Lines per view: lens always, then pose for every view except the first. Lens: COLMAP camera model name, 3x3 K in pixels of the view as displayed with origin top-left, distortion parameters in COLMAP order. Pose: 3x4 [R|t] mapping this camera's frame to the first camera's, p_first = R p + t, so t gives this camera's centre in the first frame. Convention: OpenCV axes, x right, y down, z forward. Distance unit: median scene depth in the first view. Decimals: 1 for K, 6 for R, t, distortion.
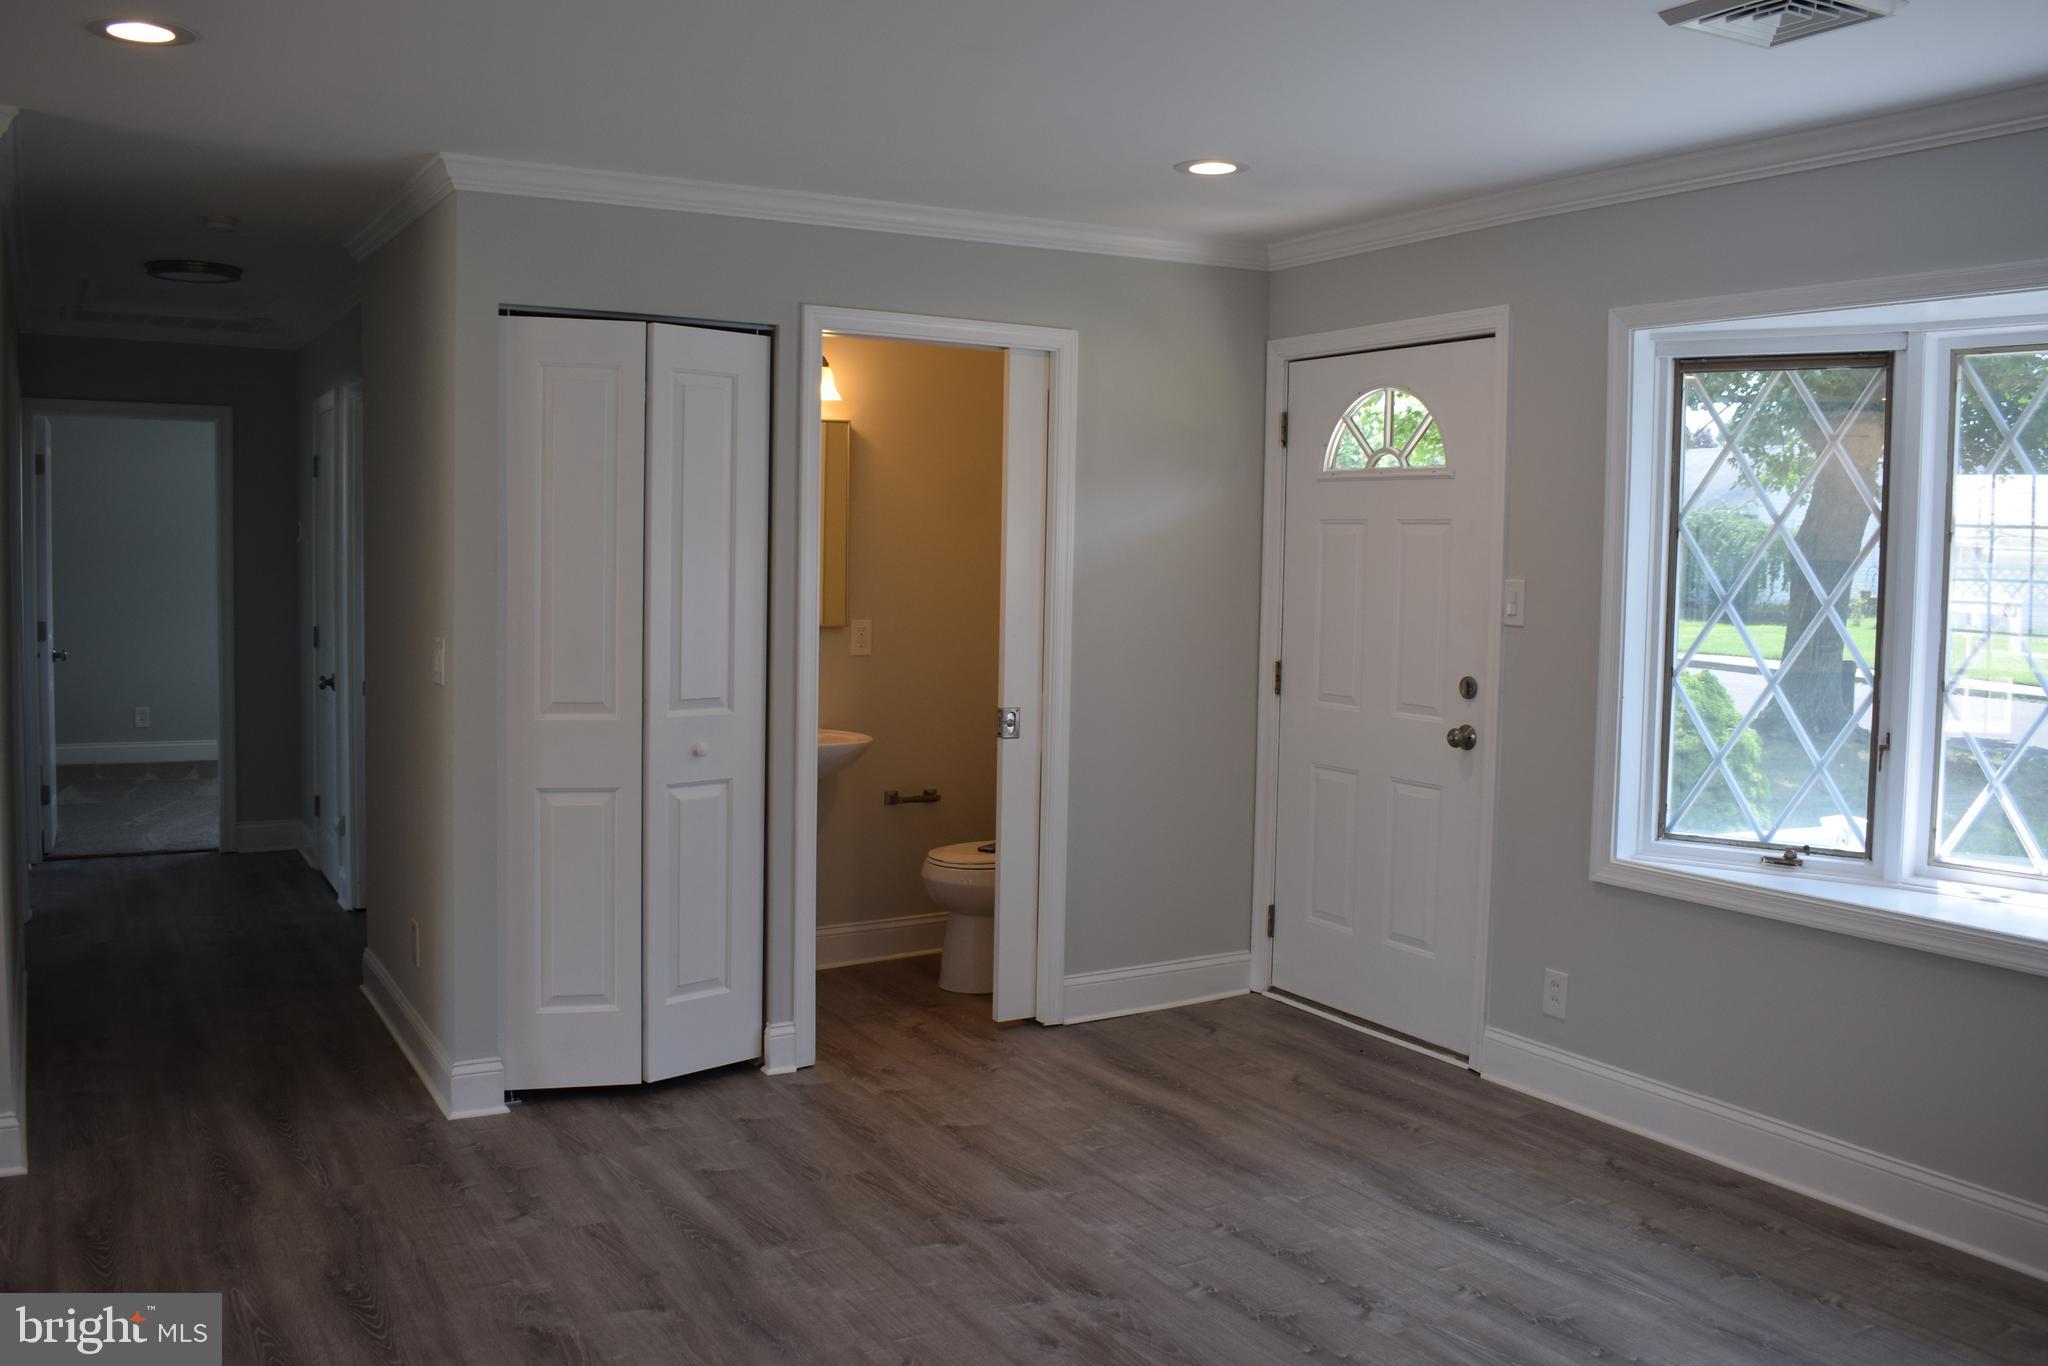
lens RADIAL K [[1740.4, 0, 1024.0], [0, 1740.4, 683.0], [0, 0, 1]] dist [-0.085326, 0.010394]
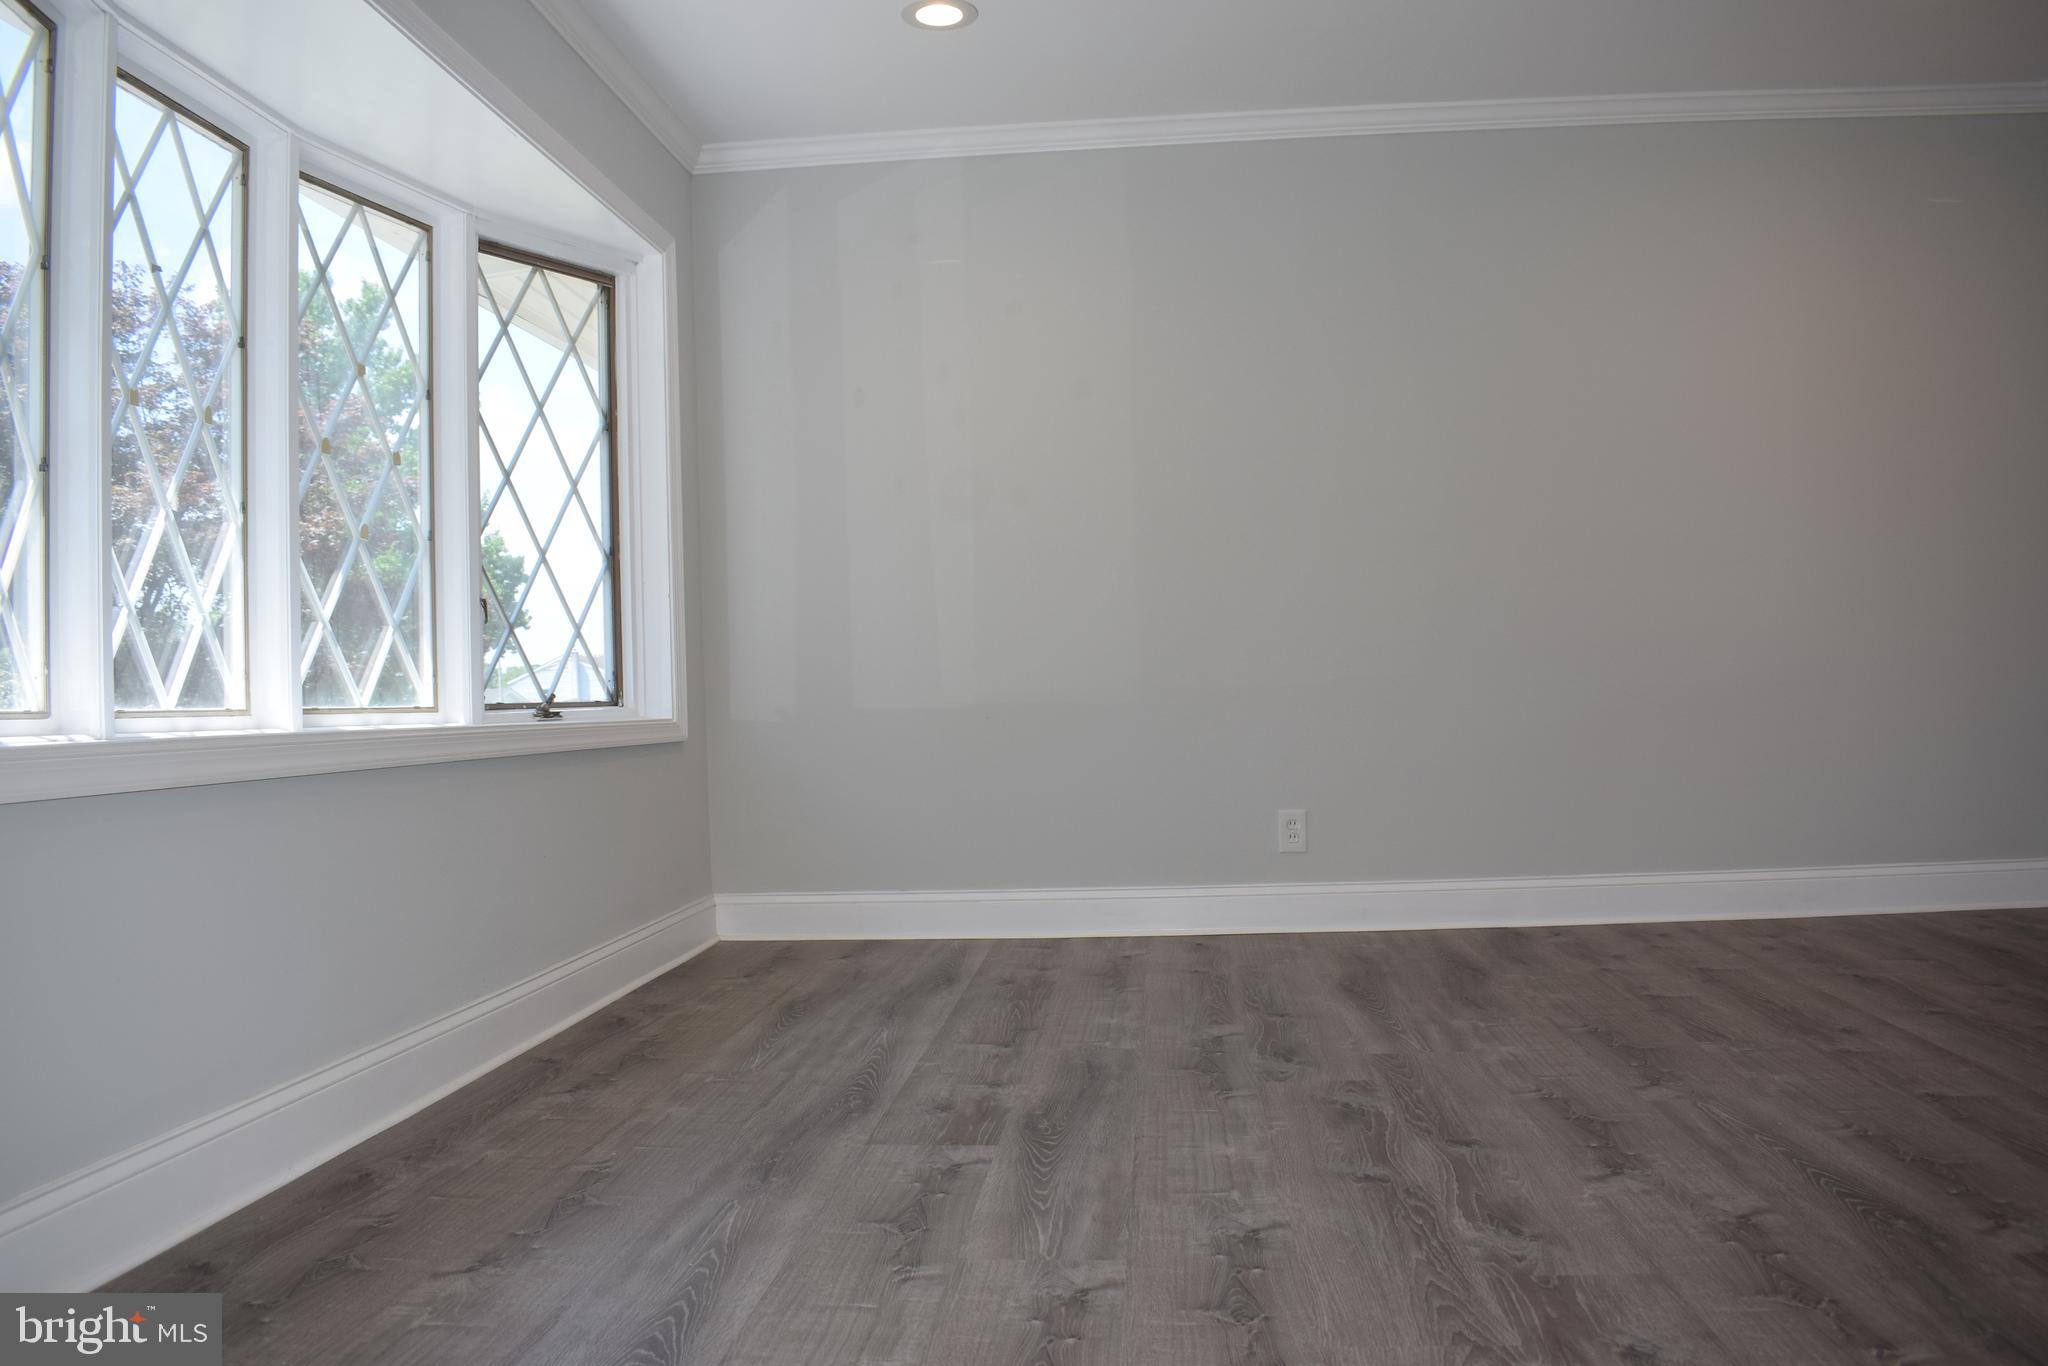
lens RADIAL K [[1595.8, 0, 1026.7], [0, 1595.8, 692.8], [0, 0, 1]] dist [-0.097097, 0.017728]
pose [[-0.821094, 0.019021, 0.570477, -0.090100], [0.066759, 0.995786, 0.062885, 0.088462], [-0.566876, 0.089718, -0.818903, 1.165778]]
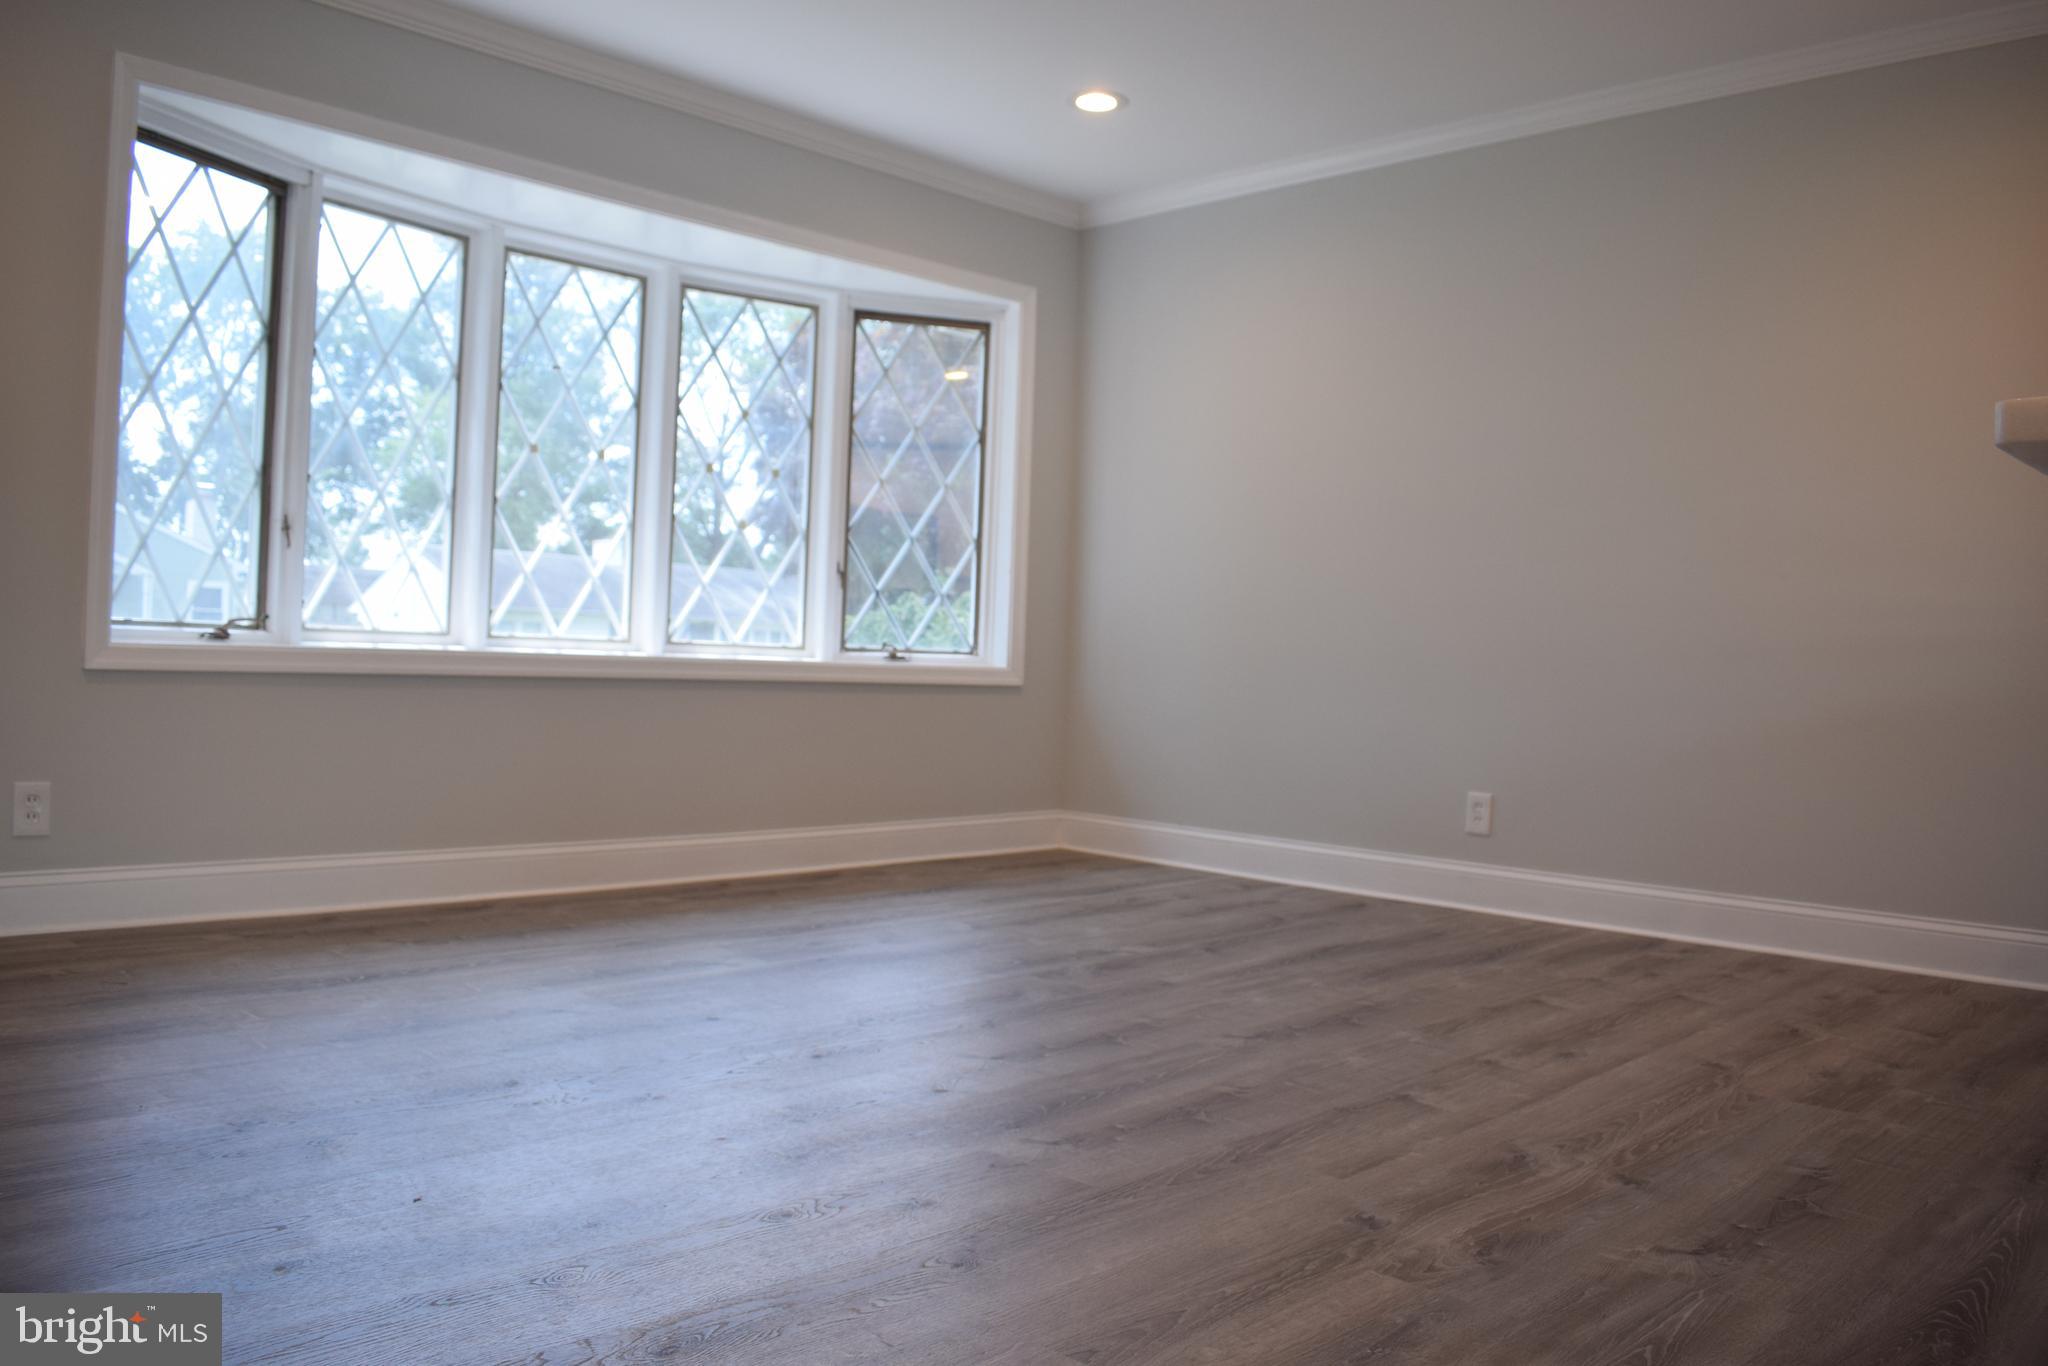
lens RADIAL K [[1607.2, 0, 1030.0], [0, 1607.2, 684.7], [0, 0, 1]] dist [-0.089231, 0.011541]
pose [[-0.265733, -0.035741, 0.963384, -0.622939], [0.036347, 0.998231, 0.047059, 0.107548], [-0.963361, 0.047522, -0.263964, 0.777178]]
